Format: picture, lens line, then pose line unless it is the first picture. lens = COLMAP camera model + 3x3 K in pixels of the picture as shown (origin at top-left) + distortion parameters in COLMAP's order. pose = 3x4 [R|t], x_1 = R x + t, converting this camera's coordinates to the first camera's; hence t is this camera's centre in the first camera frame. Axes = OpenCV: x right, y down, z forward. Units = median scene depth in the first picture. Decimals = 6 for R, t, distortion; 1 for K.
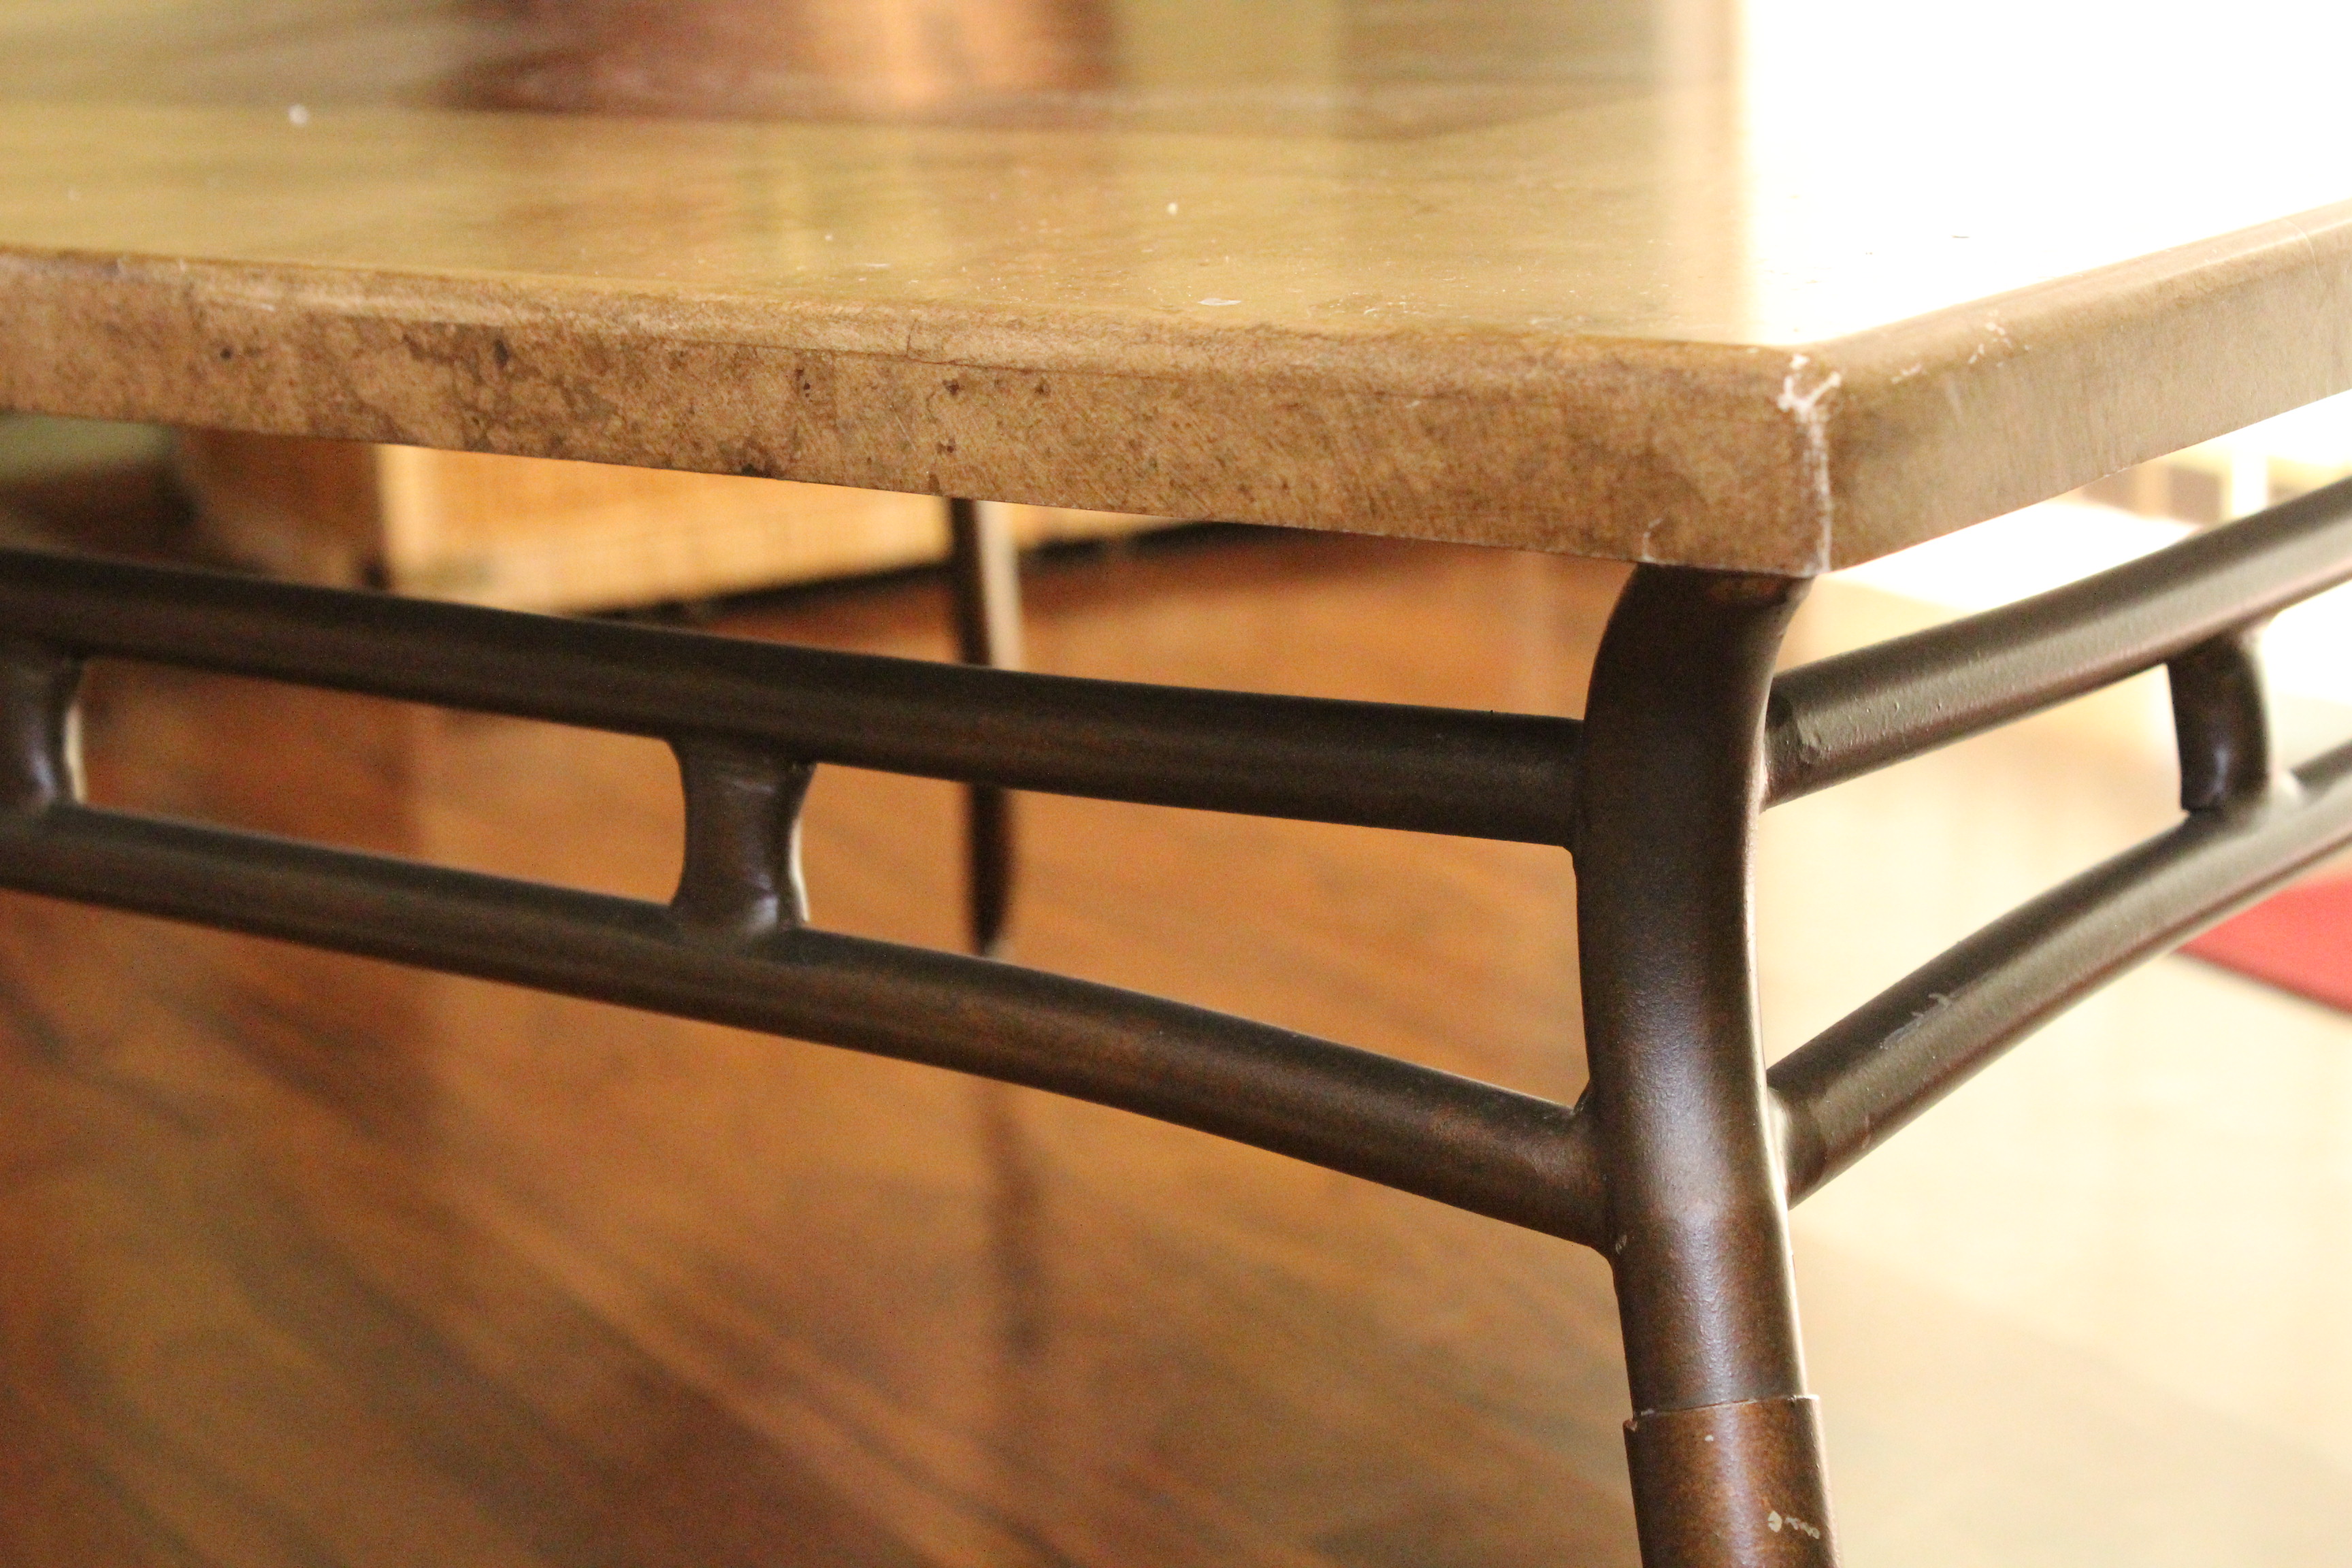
lens RADIAL K [[4424.7, 0, 1173.1], [0, 4424.7, 780.5], [0, 0, 1]] dist [0.167880, 0.000000]
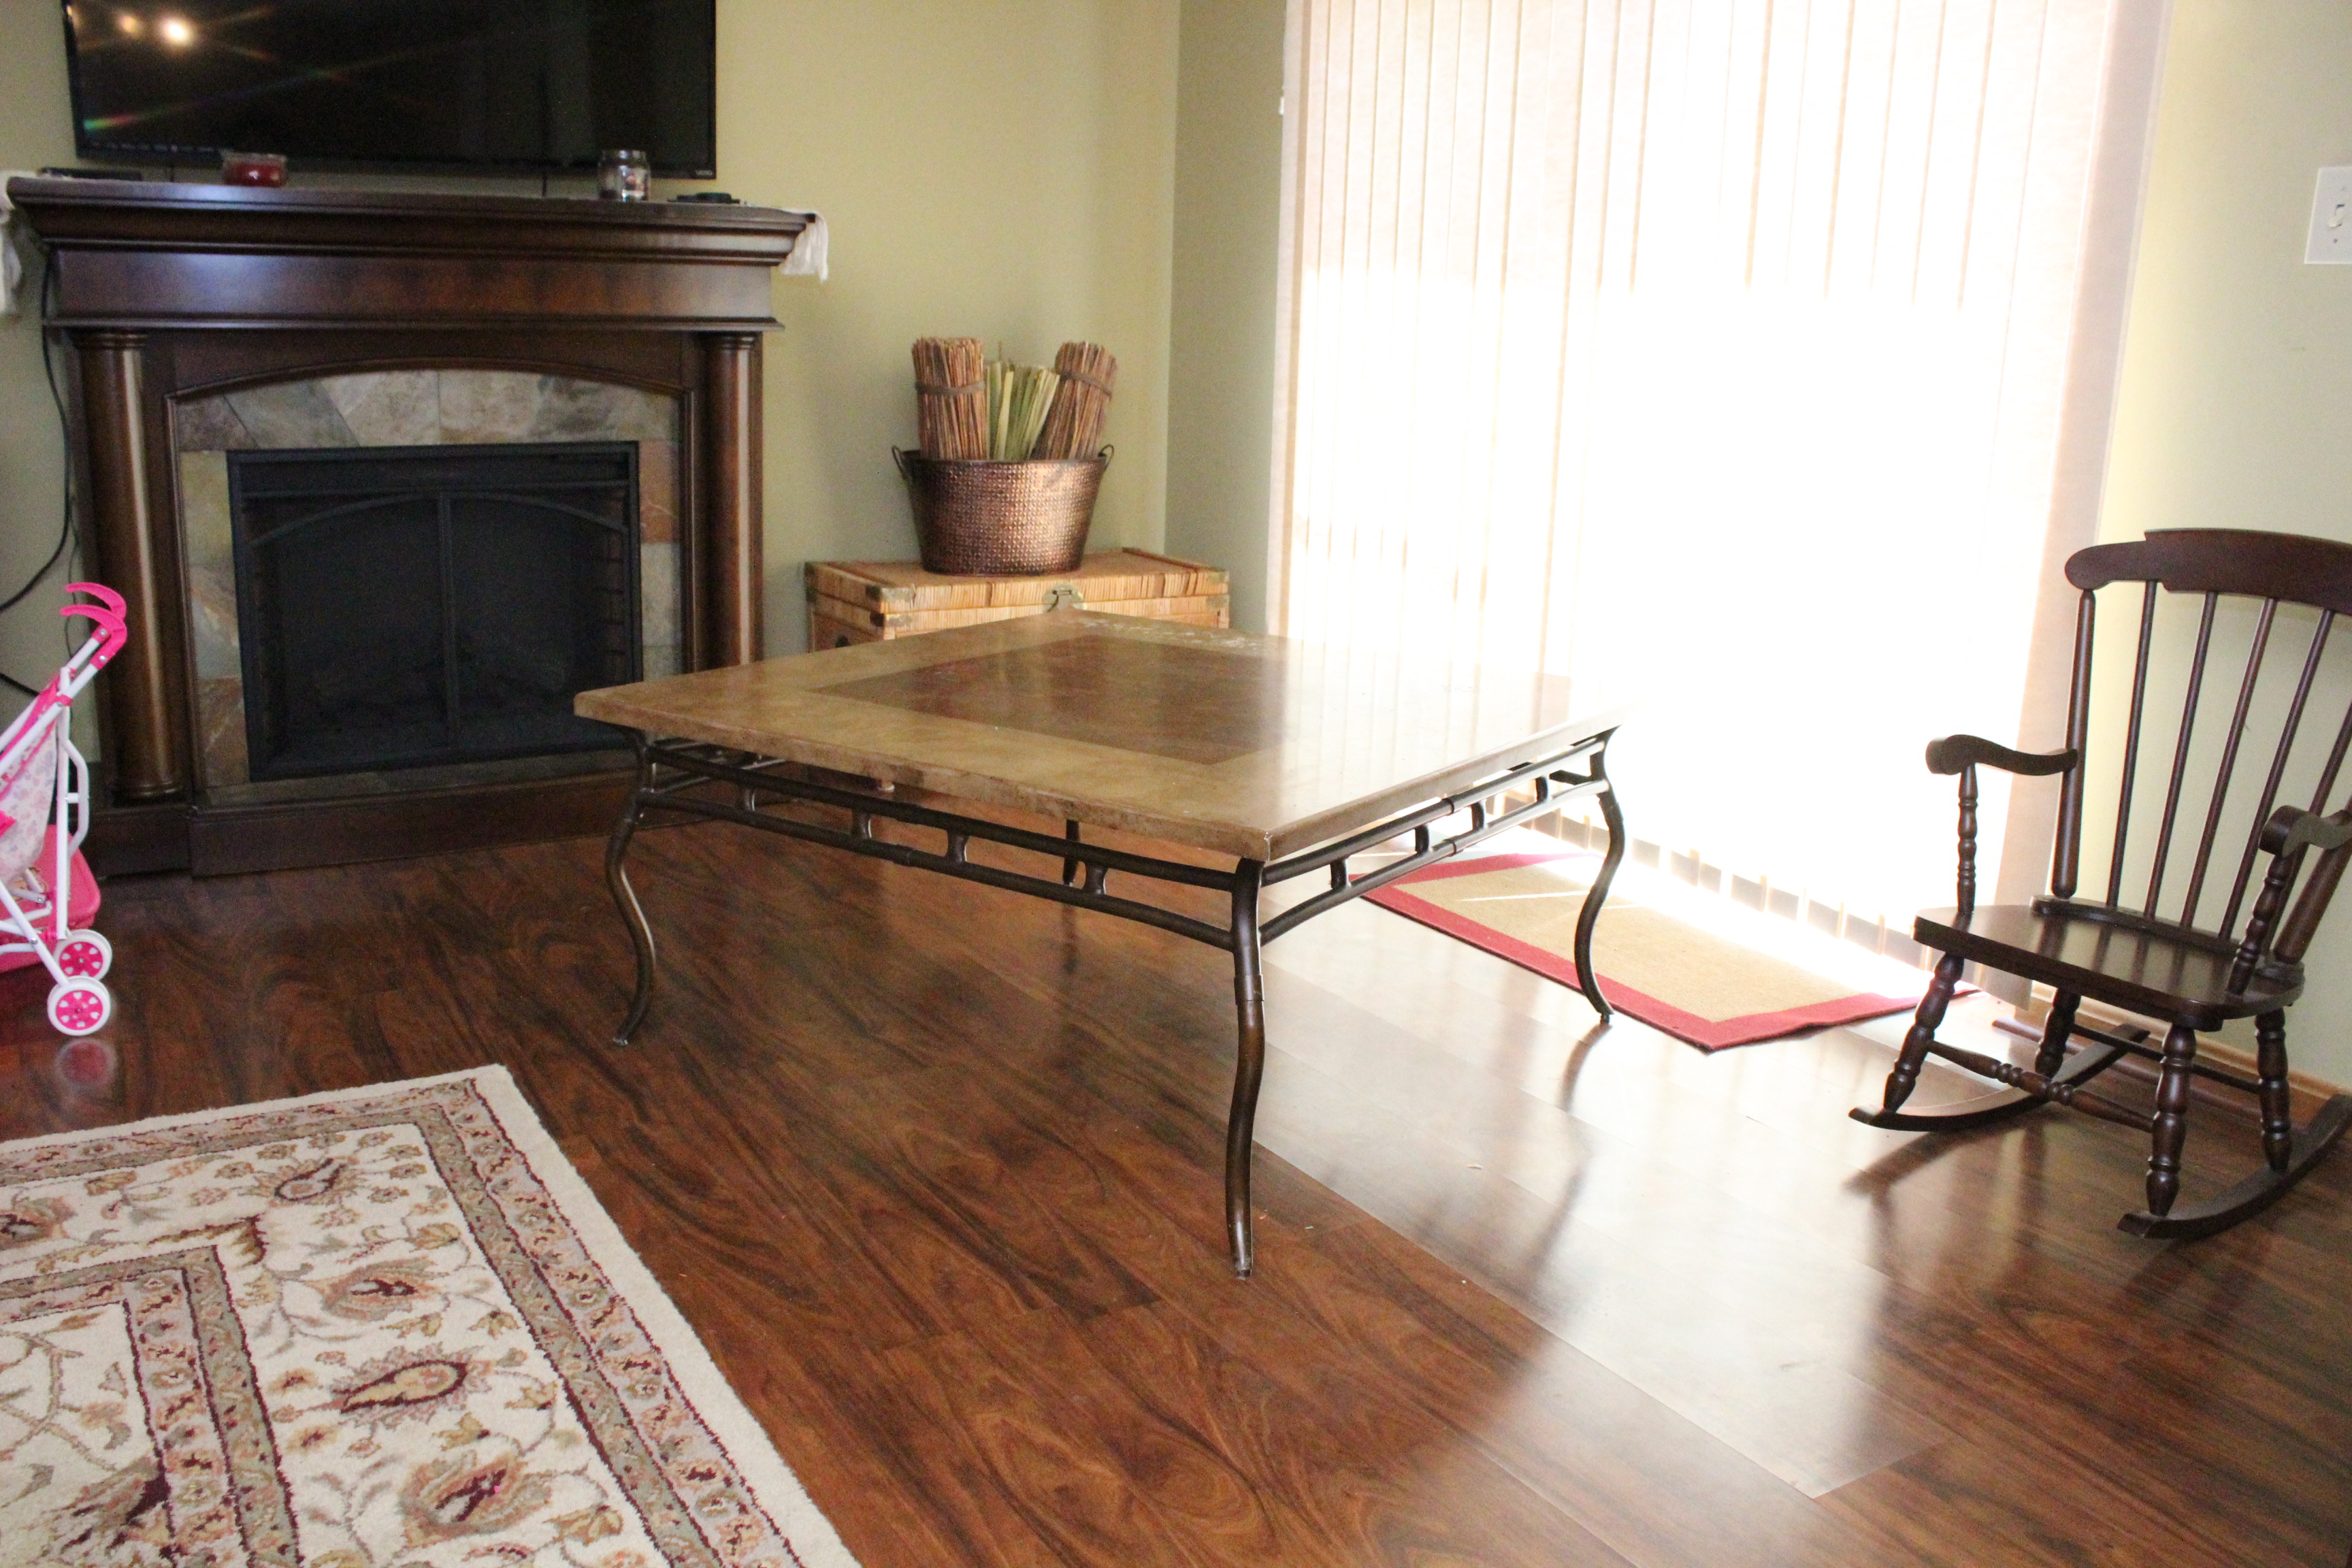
lens RADIAL K [[1943.4, 0, 1160.7], [0, 1943.4, 816.4], [0, 0, 1]] dist [-0.160194, 0.125286]
pose [[0.996219, 0.063745, 0.059032, -0.191172], [-0.064372, 0.997887, 0.008781, -0.114153], [-0.058347, -0.012548, 0.998217, -1.855467]]
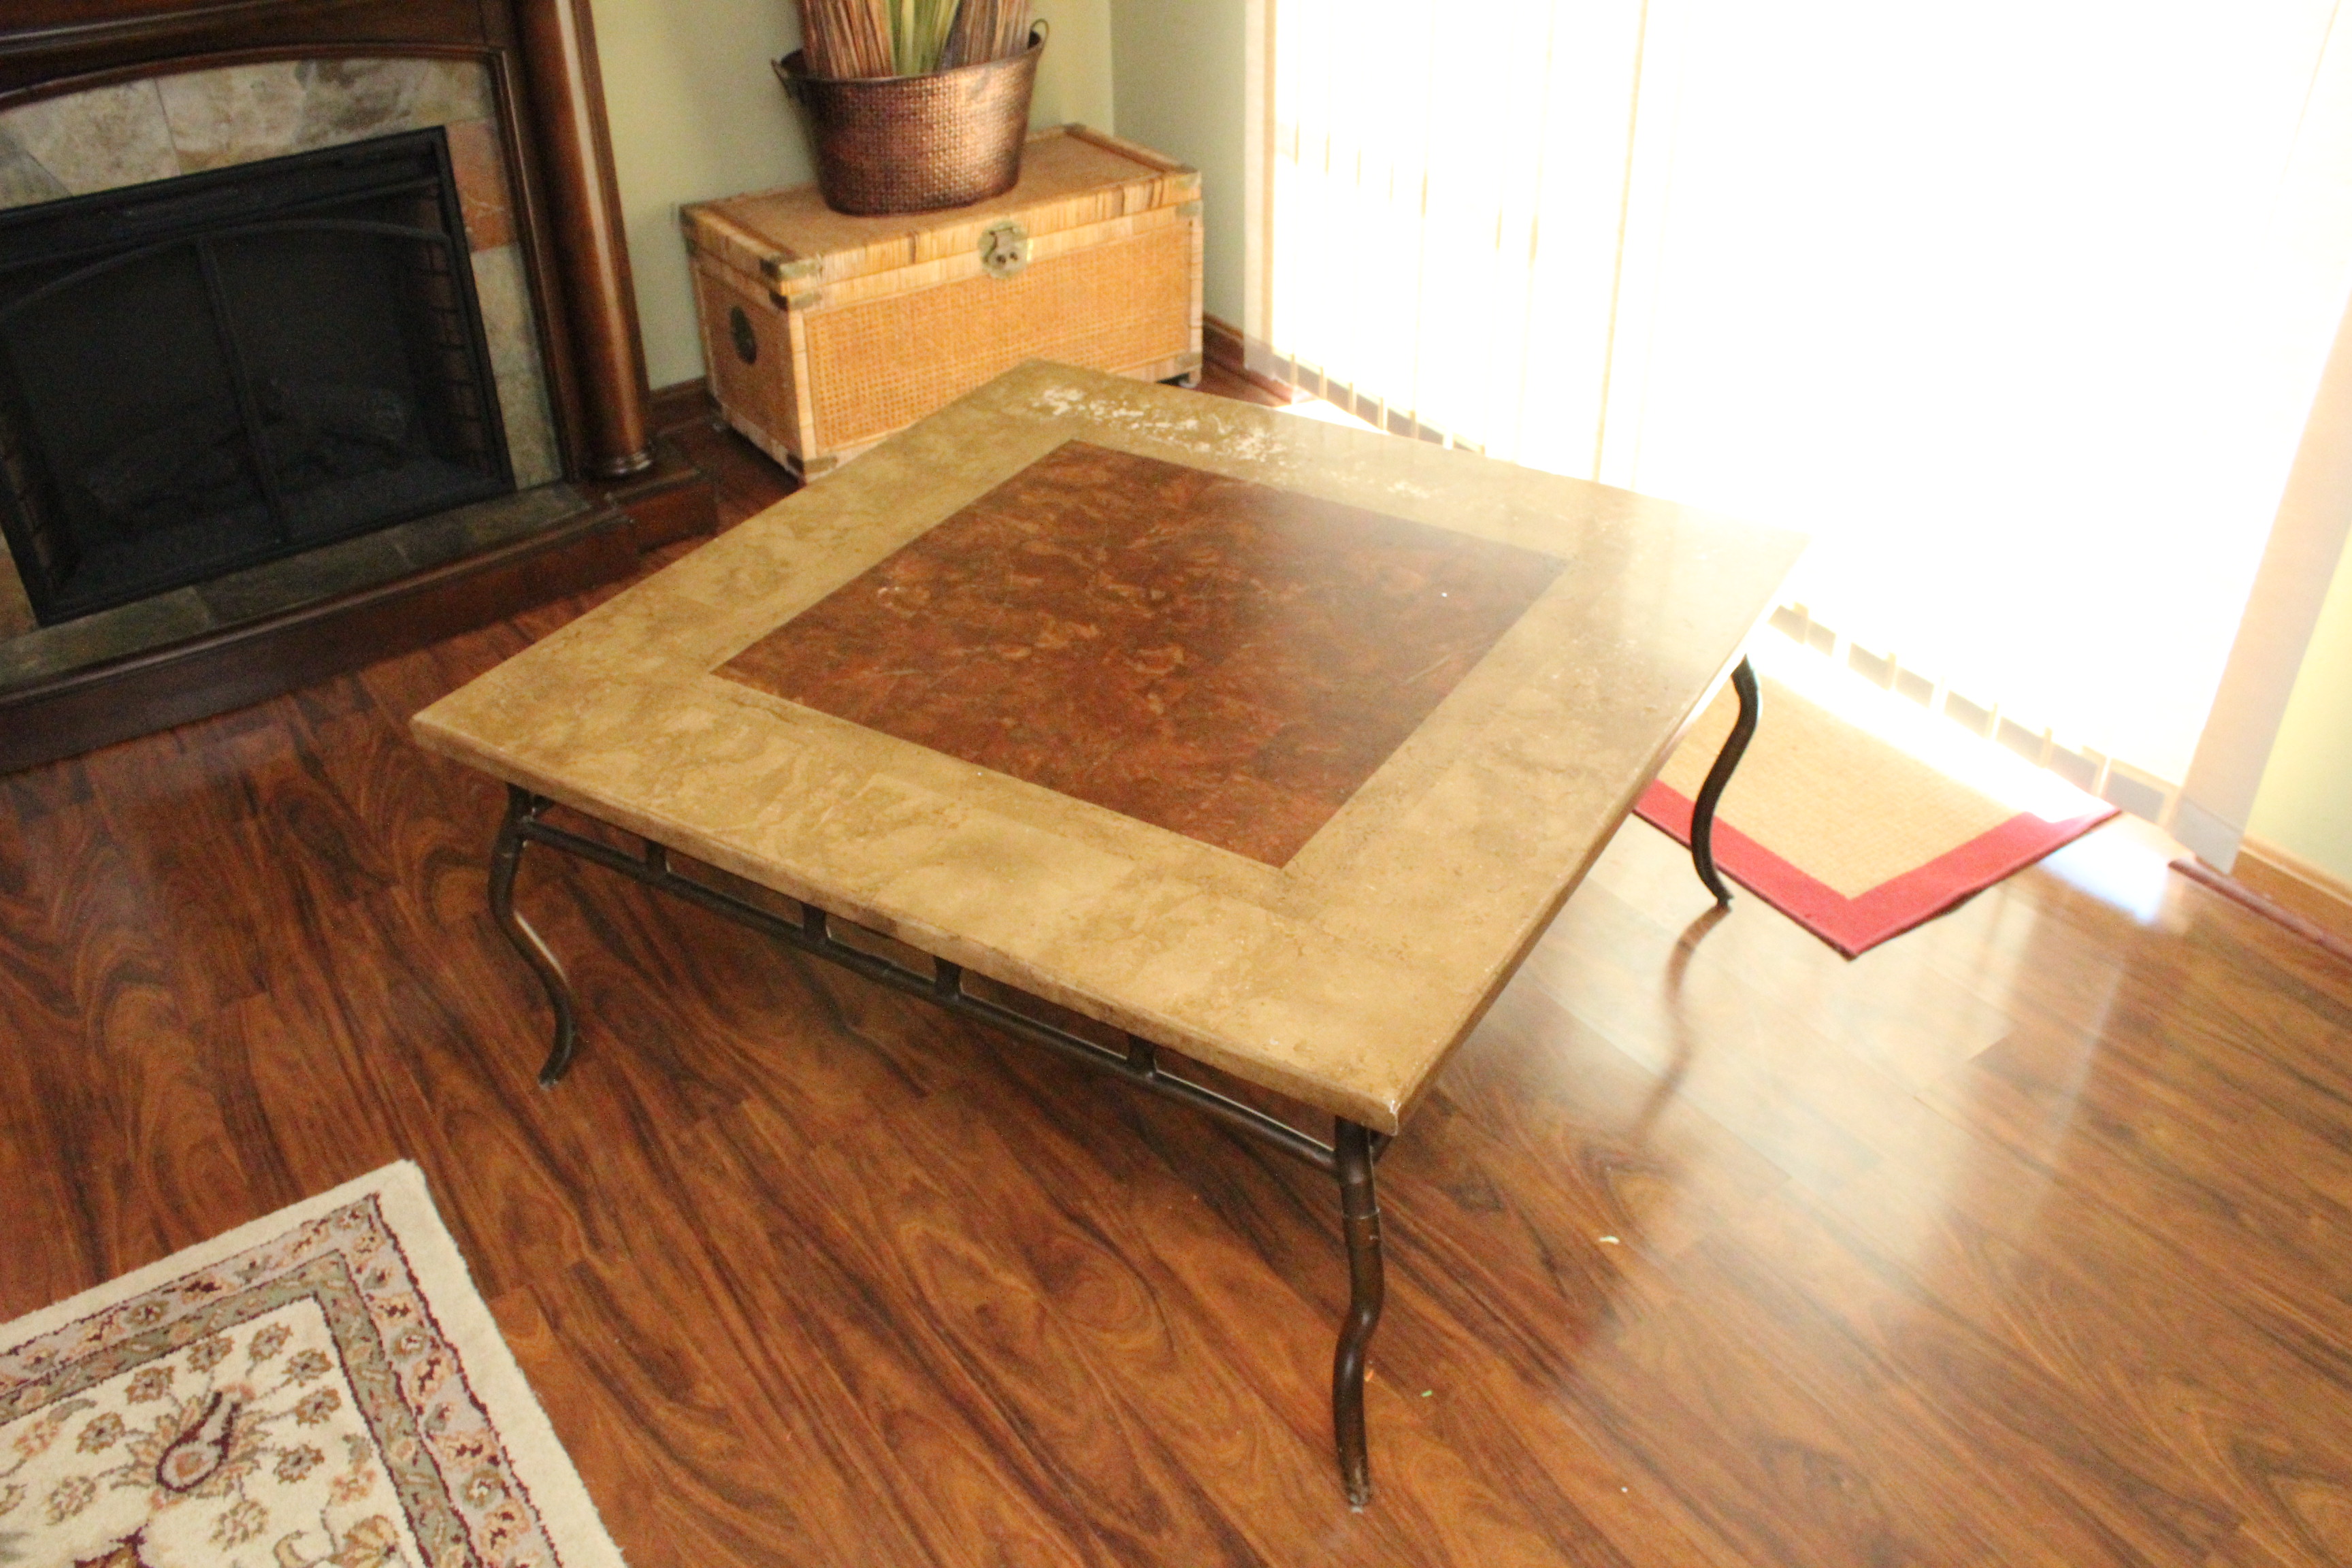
lens RADIAL K [[1943.4, 0, 1167.9], [0, 1943.4, 792.8], [0, 0, 1]] dist [-0.160194, 0.125286]
pose [[0.994421, -0.033306, 0.100089, -0.295330], [-0.002963, 0.939649, 0.342127, -1.036407], [-0.105444, -0.340515, 0.934308, -0.873558]]
